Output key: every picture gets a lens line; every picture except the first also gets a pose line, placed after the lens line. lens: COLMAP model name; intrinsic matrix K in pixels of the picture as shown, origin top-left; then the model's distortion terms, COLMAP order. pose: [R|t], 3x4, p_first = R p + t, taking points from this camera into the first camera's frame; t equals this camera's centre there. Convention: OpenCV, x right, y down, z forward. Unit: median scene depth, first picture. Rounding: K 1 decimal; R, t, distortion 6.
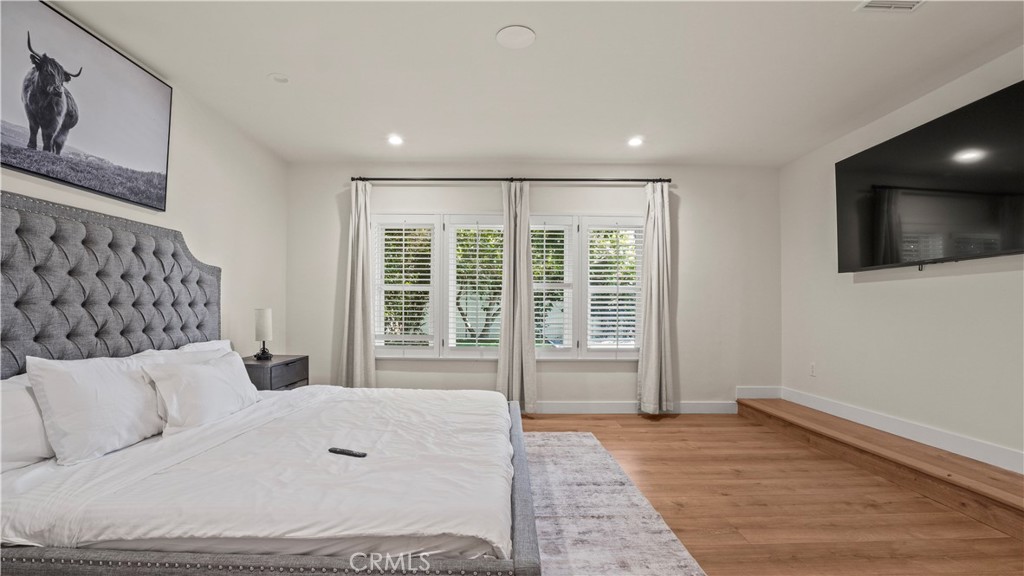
lens RADIAL K [[443.7, 0, 508.5], [0, 443.7, 304.4], [0, 0, 1]] dist [-0.070537, 0.015011]
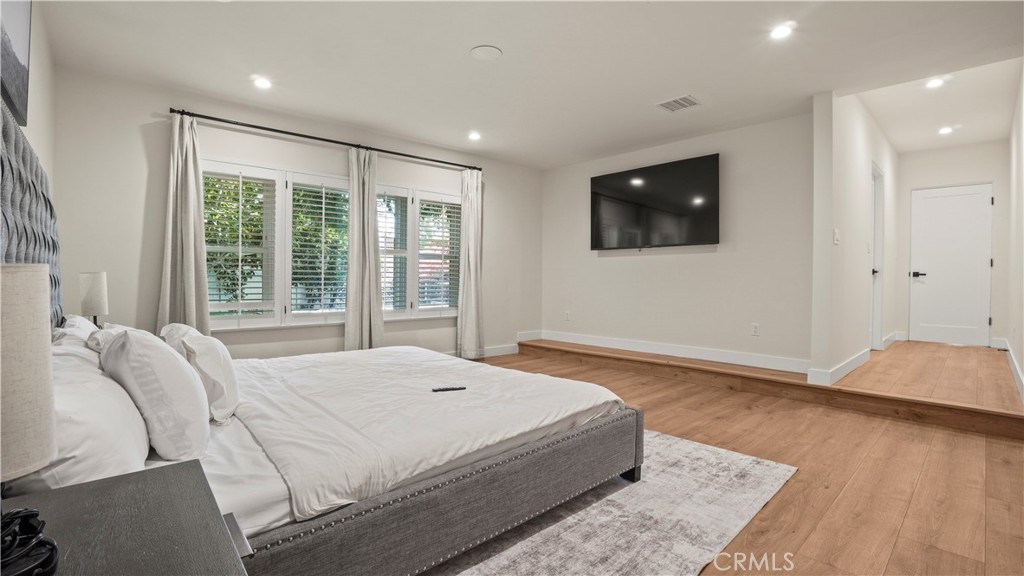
lens RADIAL K [[456.7, 0, 512.0], [0, 456.7, 288.0], [0, 0, 1]] dist [-0.074532, 0.018718]
pose [[0.740543, -0.018250, 0.671761, -0.492322], [-0.006006, 0.999412, 0.033772, 0.007574], [-0.671982, -0.029044, 0.739998, -0.016842]]
